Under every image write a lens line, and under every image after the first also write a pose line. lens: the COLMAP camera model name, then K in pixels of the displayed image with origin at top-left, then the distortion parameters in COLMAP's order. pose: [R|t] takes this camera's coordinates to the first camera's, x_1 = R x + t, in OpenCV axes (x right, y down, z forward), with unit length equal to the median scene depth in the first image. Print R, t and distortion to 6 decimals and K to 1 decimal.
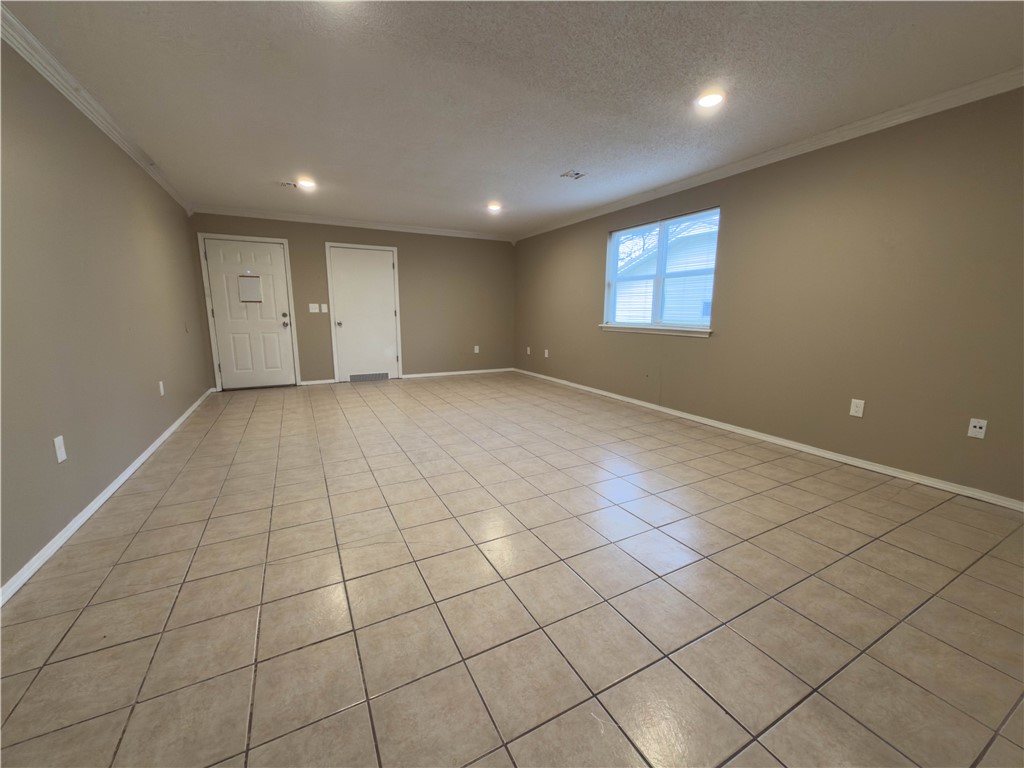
lens RADIAL K [[408.3, 0, 507.8], [0, 408.3, 381.5], [0, 0, 1]] dist [-0.000983, -0.000087]
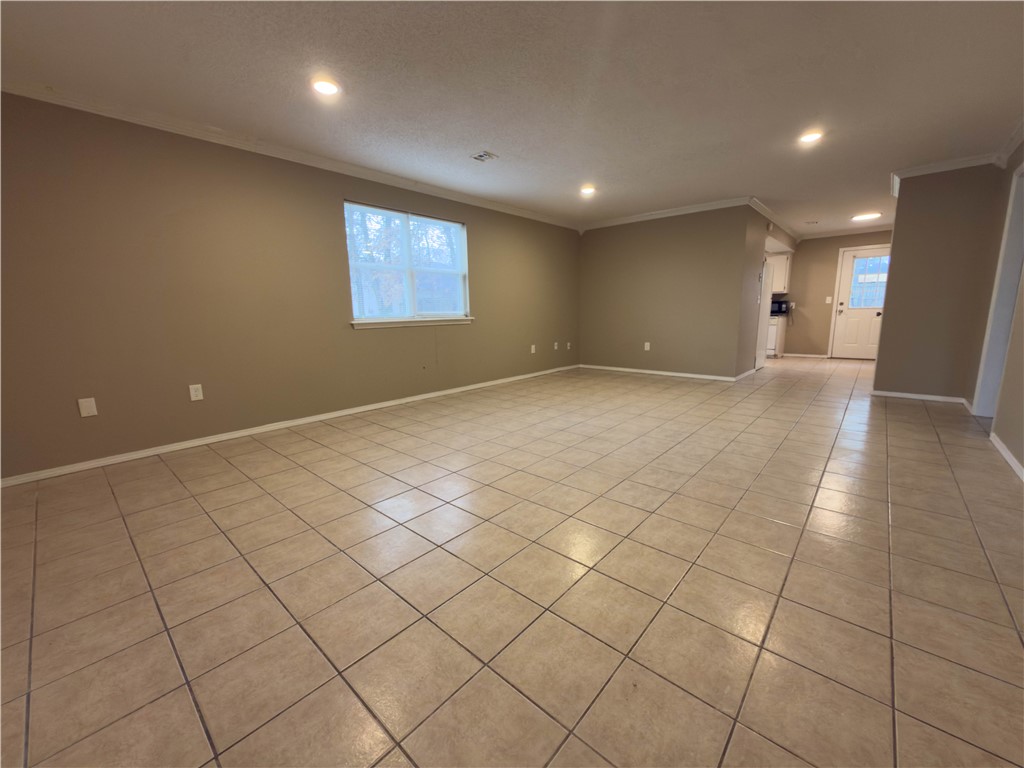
lens RADIAL K [[408.3, 0, 507.5], [0, 408.3, 387.3], [0, 0, 1]] dist [-0.000983, -0.000087]
pose [[-0.352700, -0.173933, 0.919429, -0.806083], [0.172236, 0.953718, 0.246491, -0.217222], [-0.919749, 0.245296, -0.306419, 1.349488]]
